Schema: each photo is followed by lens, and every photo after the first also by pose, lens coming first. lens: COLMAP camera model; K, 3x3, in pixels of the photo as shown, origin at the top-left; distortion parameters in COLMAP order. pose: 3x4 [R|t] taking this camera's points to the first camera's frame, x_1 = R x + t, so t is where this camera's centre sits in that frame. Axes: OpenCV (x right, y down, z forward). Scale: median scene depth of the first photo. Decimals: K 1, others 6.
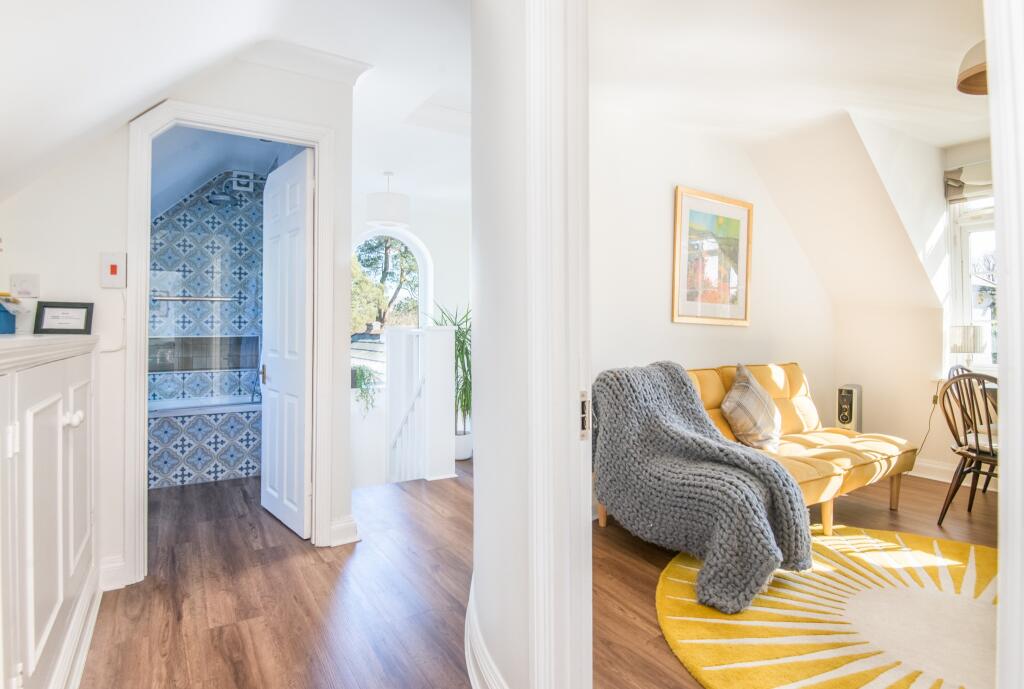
lens RADIAL K [[533.0, 0, 506.8], [0, 533.0, 324.1], [0, 0, 1]] dist [-0.000016, -0.023914]
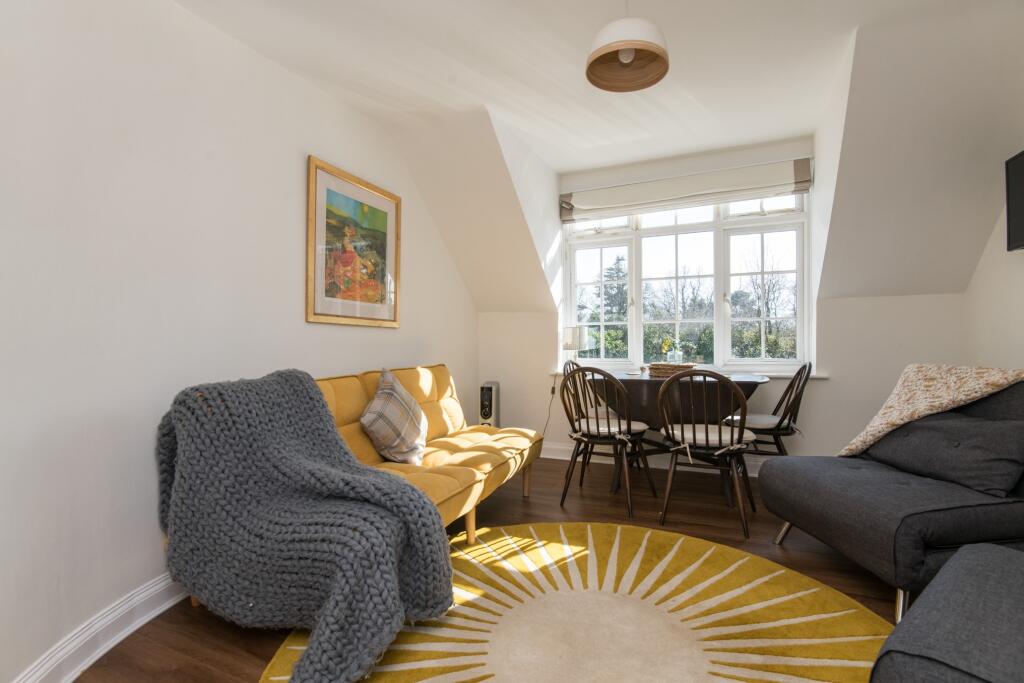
lens RADIAL K [[471.0, 0, 512.9], [0, 471.0, 339.9], [0, 0, 1]] dist [-0.001287, -0.020482]
pose [[0.814307, -0.015752, 0.580220, 0.185267], [0.006978, 0.999825, 0.017349, 0.017747], [-0.580392, -0.010079, 0.814275, 0.276160]]
